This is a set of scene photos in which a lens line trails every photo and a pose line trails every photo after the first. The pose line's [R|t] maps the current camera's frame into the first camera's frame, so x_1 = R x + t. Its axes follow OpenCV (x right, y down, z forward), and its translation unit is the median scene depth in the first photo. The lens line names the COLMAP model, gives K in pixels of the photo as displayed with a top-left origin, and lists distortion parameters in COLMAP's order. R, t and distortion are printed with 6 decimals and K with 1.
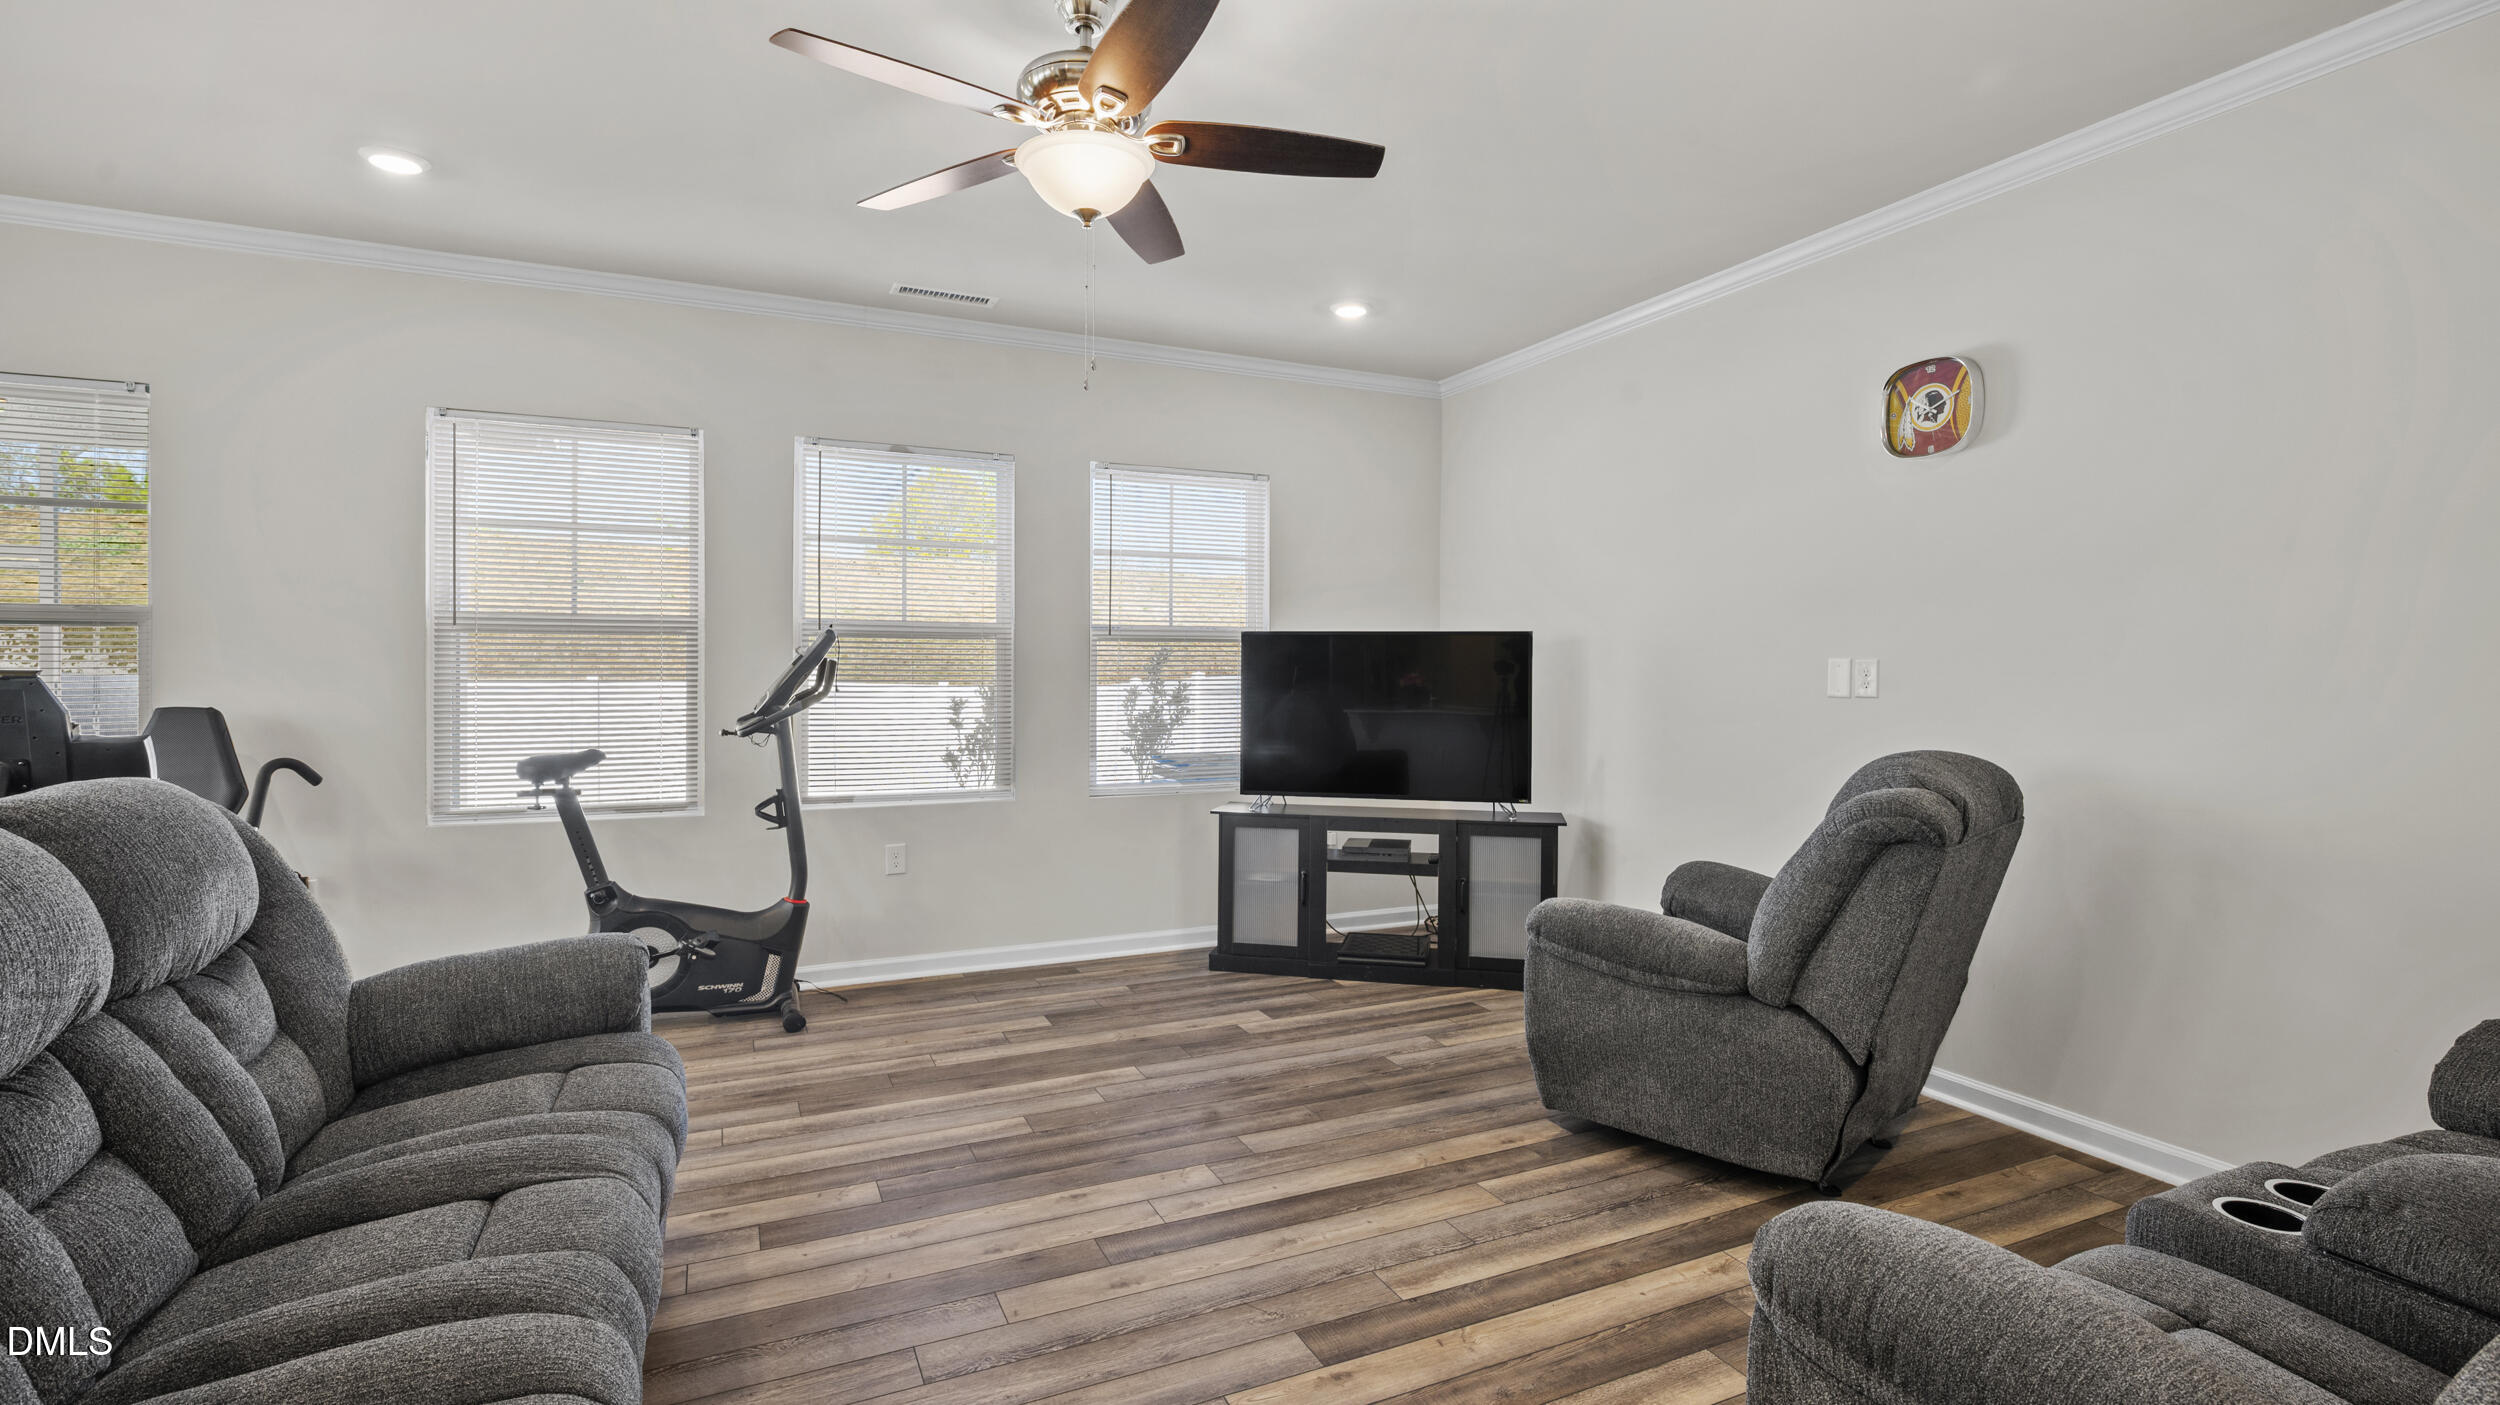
lens RADIAL K [[1151.1, 0, 1241.8], [0, 1151.1, 691.4], [0, 0, 1]] dist [-0.001044, 0.000051]
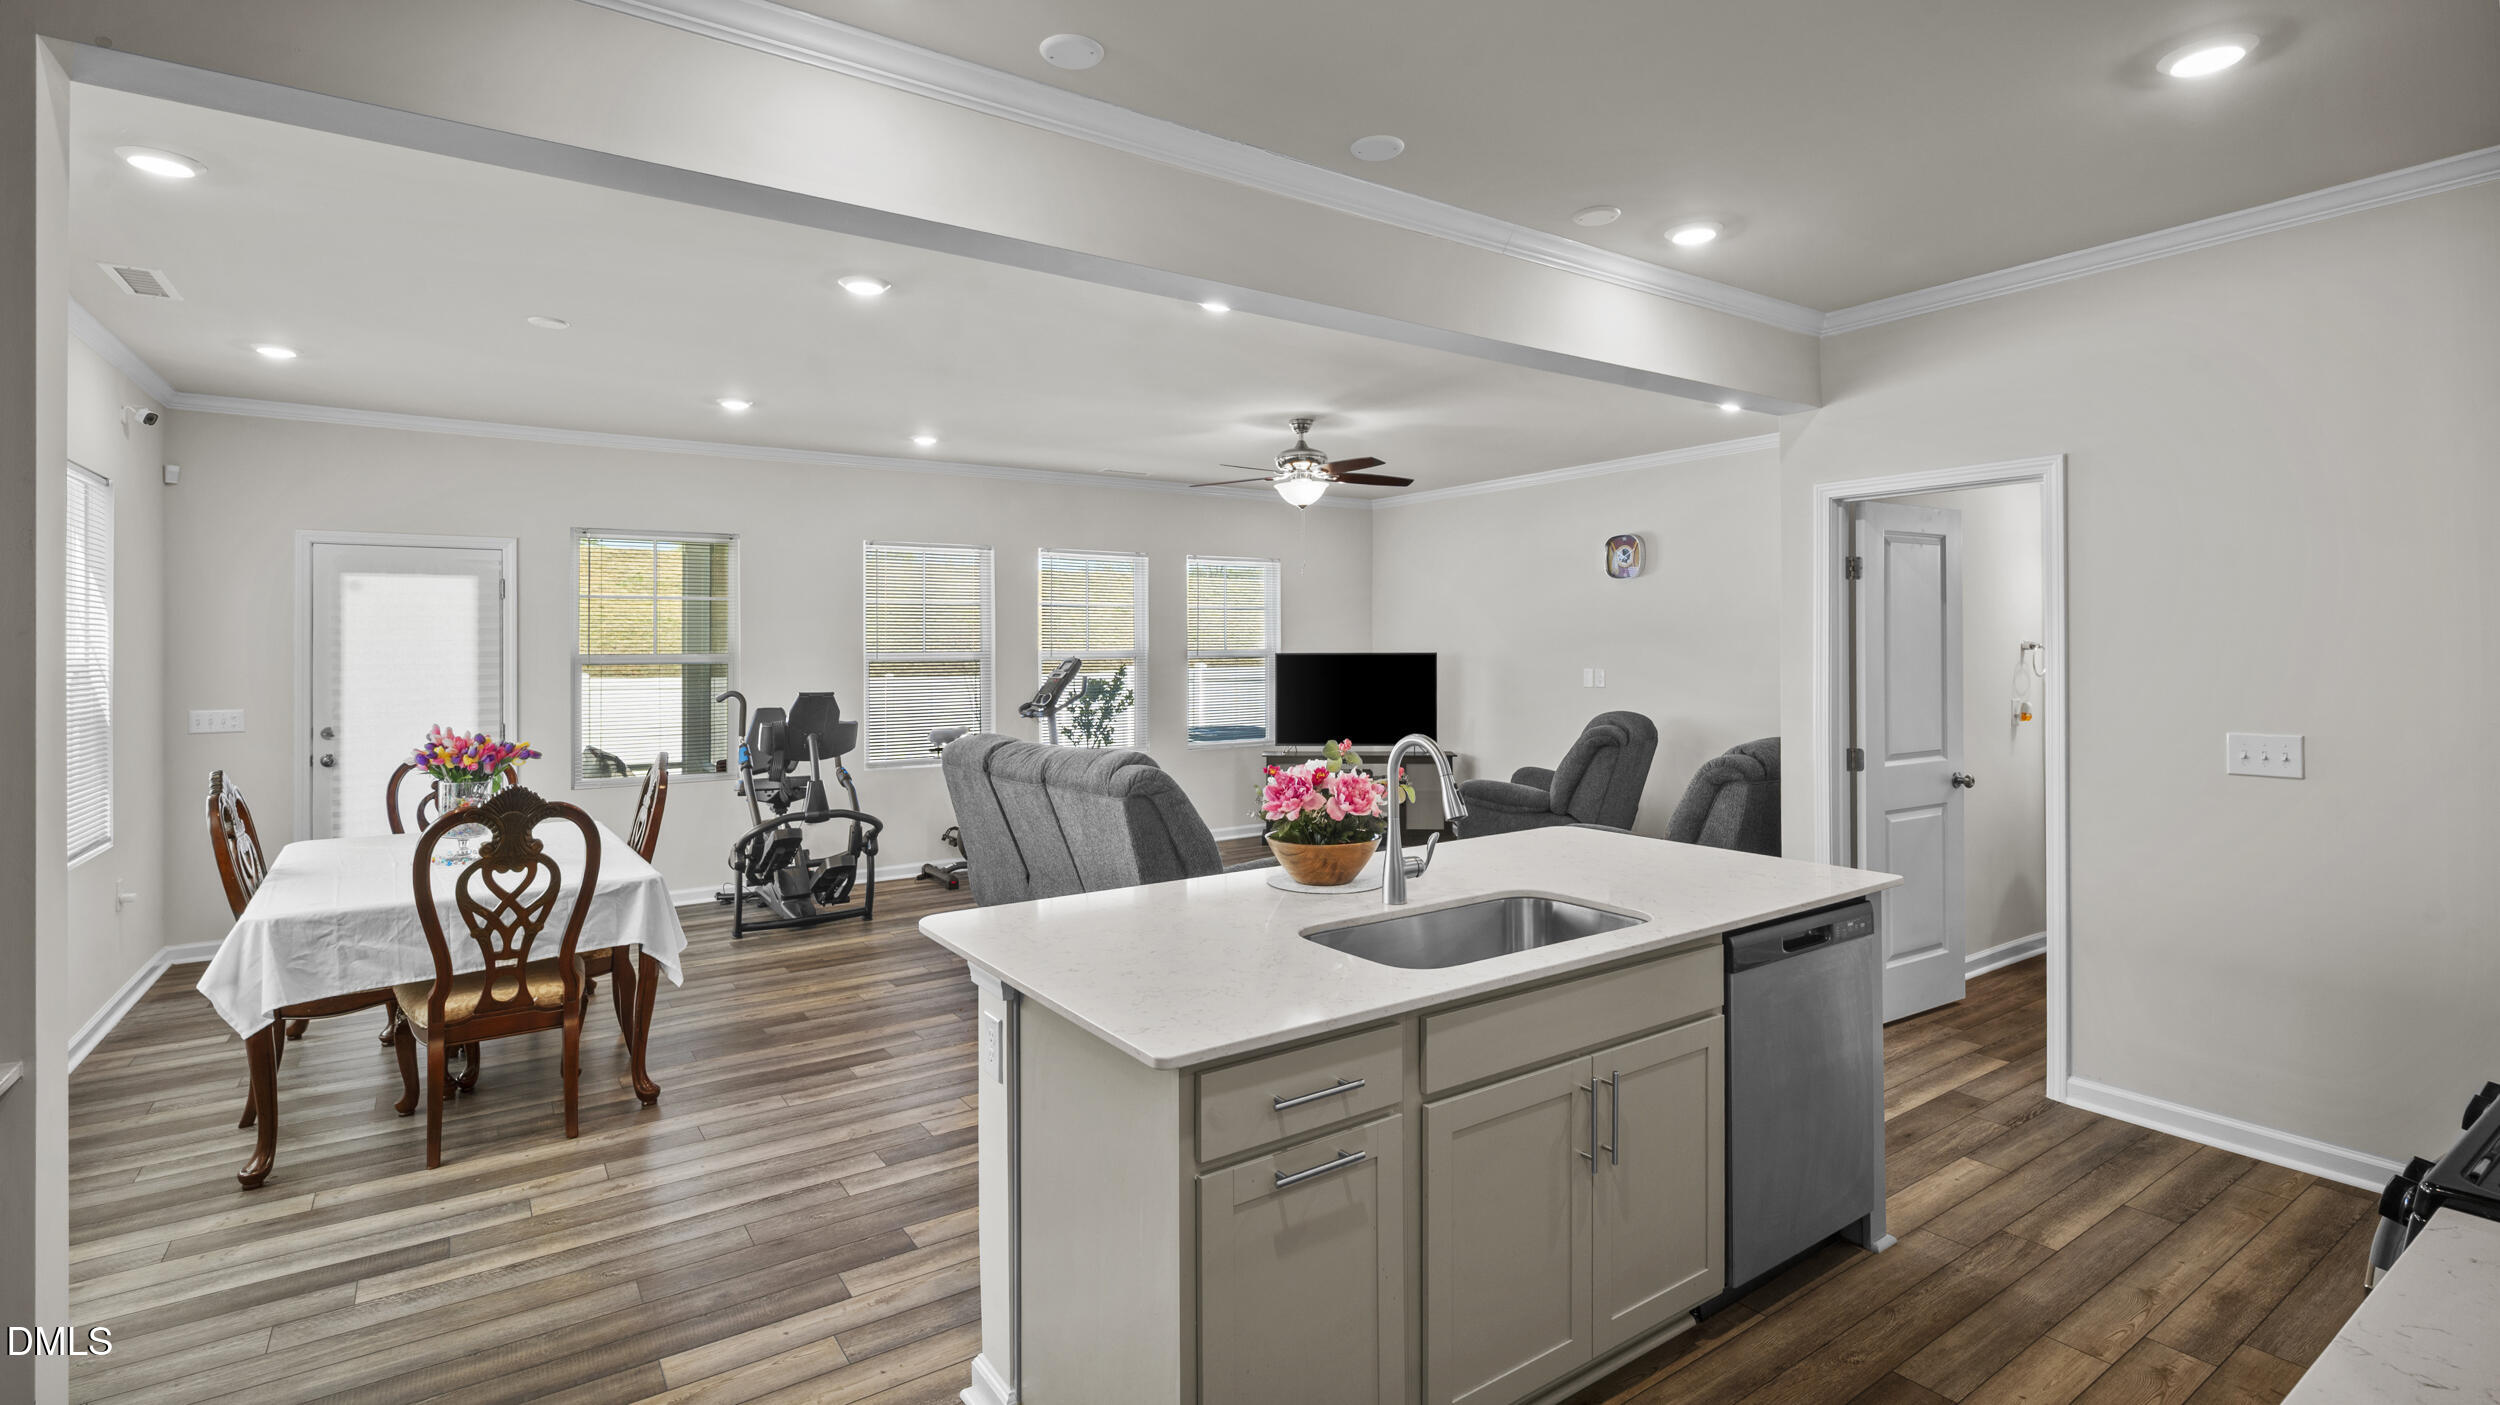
lens RADIAL K [[1151.1, 0, 1254.2], [0, 1151.1, 687.8], [0, 0, 1]] dist [-0.001044, 0.000051]
pose [[0.984807, -0.016268, 0.172891, -0.461570], [0.013792, 0.999785, 0.015512, -0.035788], [-0.173106, -0.012892, 0.984819, -1.000487]]
